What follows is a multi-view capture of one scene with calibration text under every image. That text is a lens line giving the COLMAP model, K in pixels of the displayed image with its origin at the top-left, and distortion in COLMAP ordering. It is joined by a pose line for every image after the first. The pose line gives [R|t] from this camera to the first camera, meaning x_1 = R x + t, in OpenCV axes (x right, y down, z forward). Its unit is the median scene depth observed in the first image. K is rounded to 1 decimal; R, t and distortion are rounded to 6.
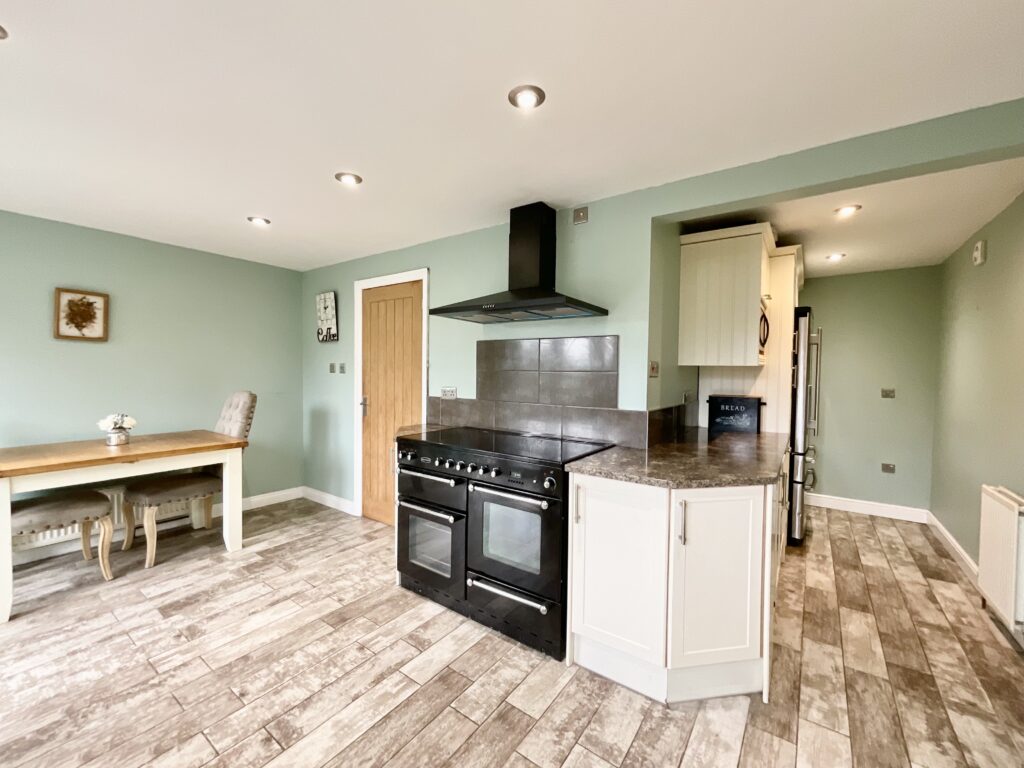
lens RADIAL K [[416.7, 0, 511.8], [0, 416.7, 381.8], [0, 0, 1]] dist [-0.006333, 0.001844]
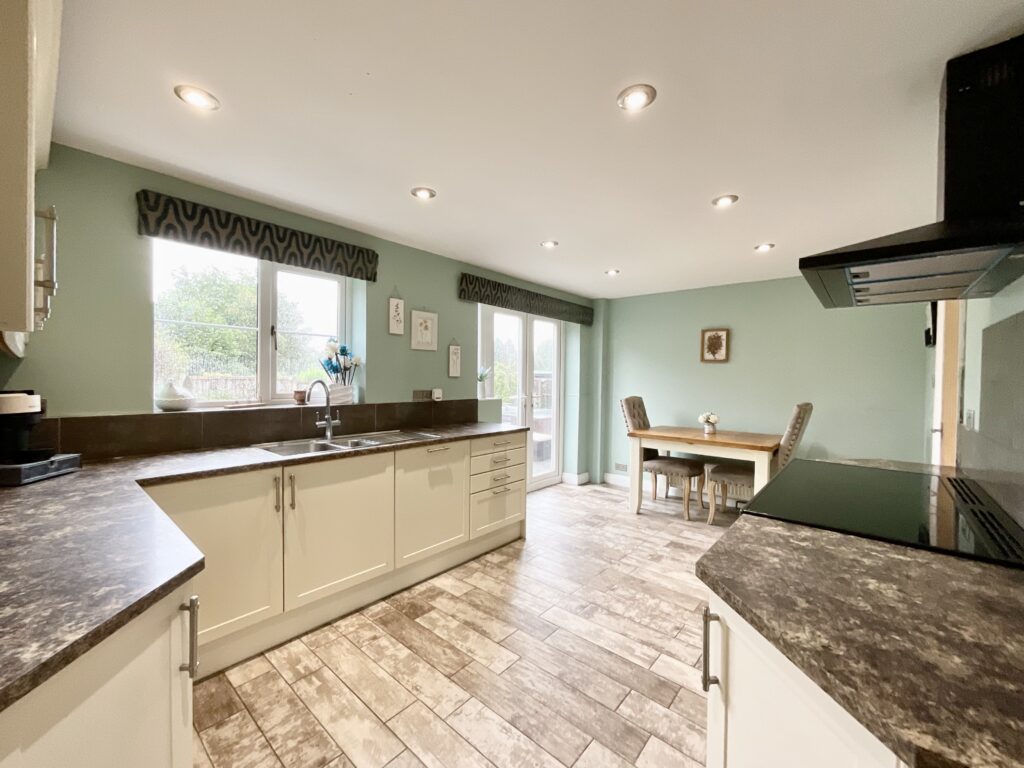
lens RADIAL K [[416.7, 0, 509.5], [0, 416.7, 384.4], [0, 0, 1]] dist [-0.006333, 0.001844]
pose [[-0.100587, 0.002219, -0.994926, 0.721004], [-0.039770, 0.999189, 0.006250, -0.000852], [0.994133, 0.040196, -0.100417, 0.580992]]
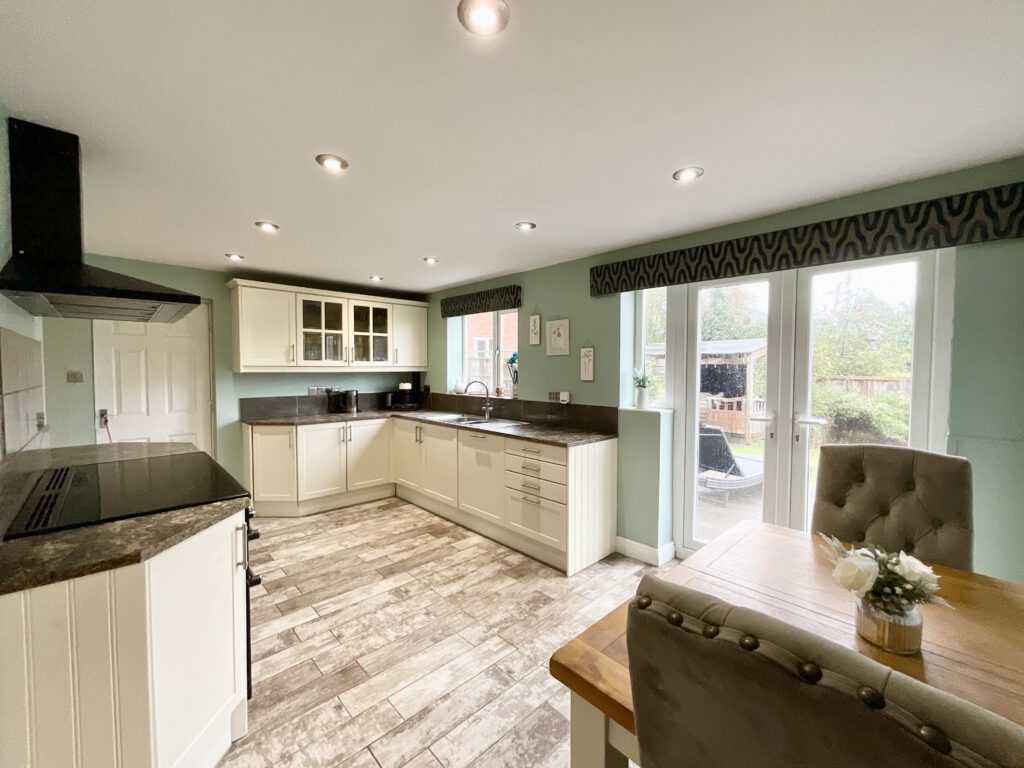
lens RADIAL K [[416.7, 0, 509.8], [0, 416.7, 382.3], [0, 0, 1]] dist [-0.006333, 0.001844]
pose [[-0.981935, -0.024681, 0.187603, -0.913839], [-0.012814, 0.997854, 0.064209, -0.103429], [-0.188785, 0.060645, -0.980144, 1.790221]]
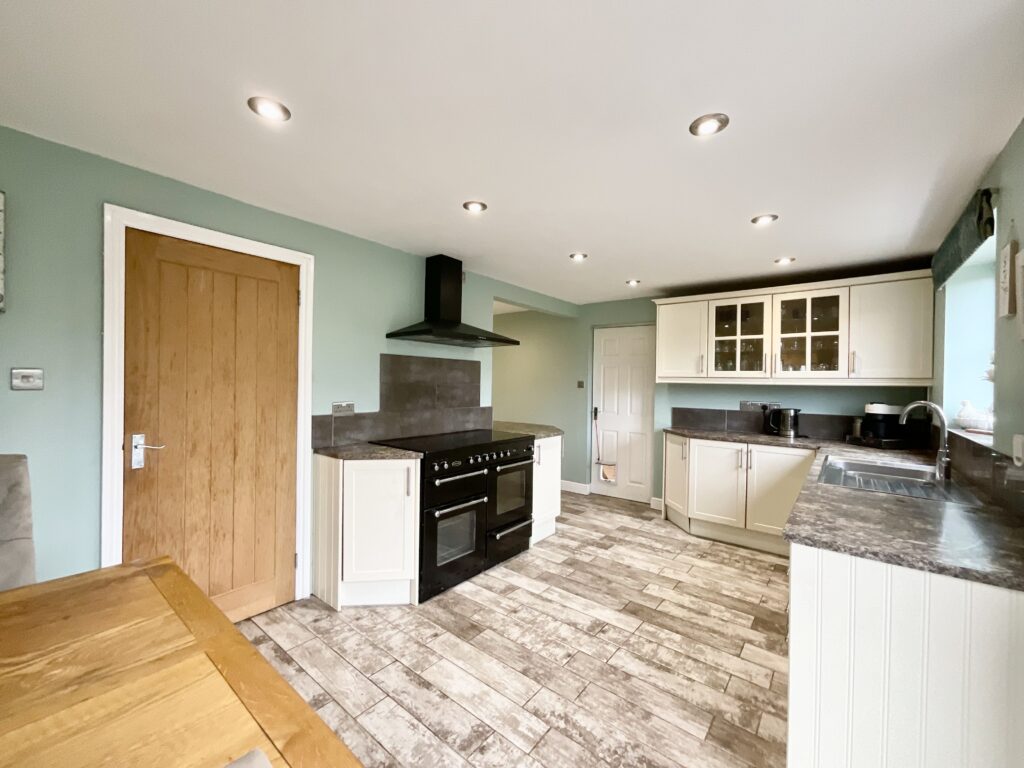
lens RADIAL K [[416.7, 0, 512.8], [0, 416.7, 380.0], [0, 0, 1]] dist [-0.006333, 0.001844]
pose [[0.055261, -0.008250, 0.998438, -1.458890], [0.011170, 0.999908, 0.007644, -0.053667], [-0.998409, 0.010730, 0.055348, 0.849809]]
